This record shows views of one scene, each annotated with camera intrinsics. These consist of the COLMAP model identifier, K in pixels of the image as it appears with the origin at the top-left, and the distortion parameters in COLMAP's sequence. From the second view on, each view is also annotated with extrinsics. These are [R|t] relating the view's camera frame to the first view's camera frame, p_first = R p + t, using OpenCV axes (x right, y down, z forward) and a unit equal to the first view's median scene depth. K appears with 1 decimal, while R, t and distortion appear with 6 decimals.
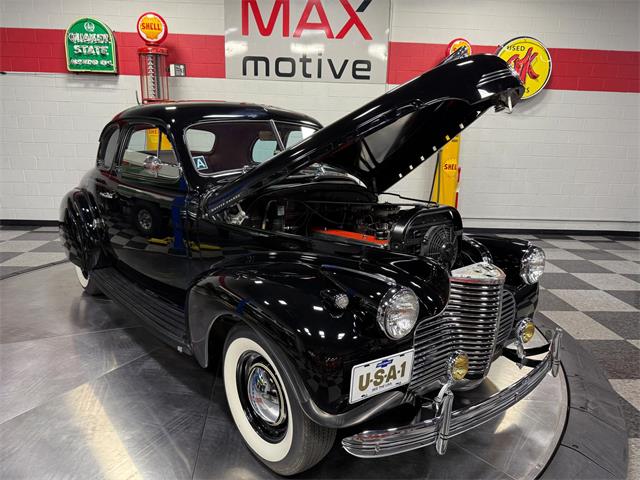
lens RADIAL K [[441.2, 0, 321.0], [0, 441.2, 242.7], [0, 0, 1]] dist [0.009780, -0.025302]
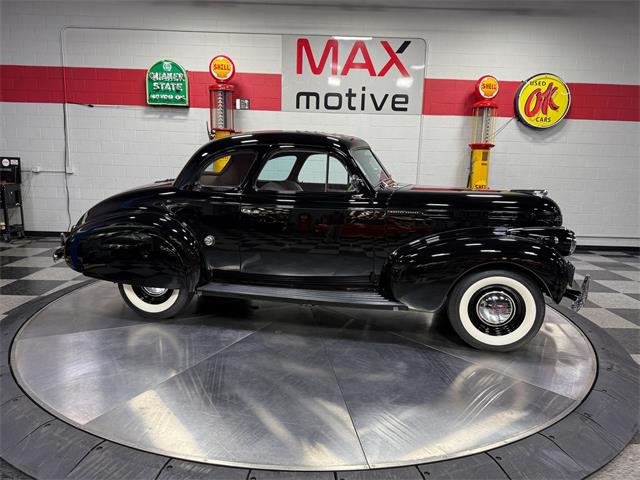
lens RADIAL K [[441.2, 0, 318.8], [0, 441.2, 242.1], [0, 0, 1]] dist [0.009780, -0.025302]
pose [[0.999399, 0.006993, -0.033946, -0.077608], [-0.008996, 0.998203, -0.059239, 0.036455], [0.033470, 0.059509, 0.997666, -0.121587]]
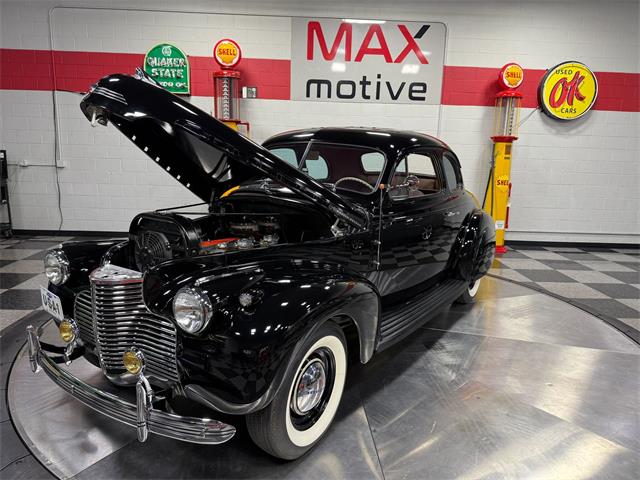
lens RADIAL K [[441.2, 0, 315.2], [0, 441.2, 241.5], [0, 0, 1]] dist [0.009780, -0.025302]
pose [[0.999923, 0.005032, -0.011379, -0.142993], [-0.005417, 0.999404, -0.034094, 0.006010], [0.011200, 0.034153, 0.999354, -0.052599]]
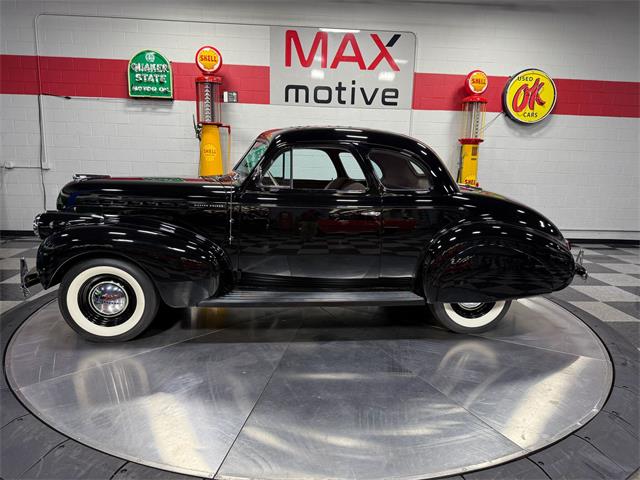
lens RADIAL K [[441.2, 0, 318.5], [0, 441.2, 241.1], [0, 0, 1]] dist [0.009780, -0.025302]
pose [[0.999610, -0.004565, 0.027543, -0.125807], [0.005871, 0.998853, -0.047527, 0.028720], [-0.027294, 0.047670, 0.998490, -0.103894]]
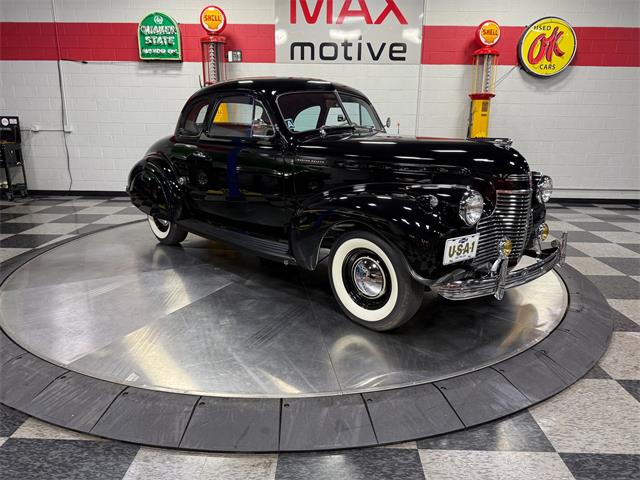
lens RADIAL K [[441.2, 0, 321.5], [0, 441.2, 240.6], [0, 0, 1]] dist [0.009780, -0.025302]
pose [[0.997717, 0.002043, -0.067502, -0.022981], [-0.000666, 0.999791, 0.020417, 0.056953], [0.067530, -0.020326, 0.997510, -0.121669]]
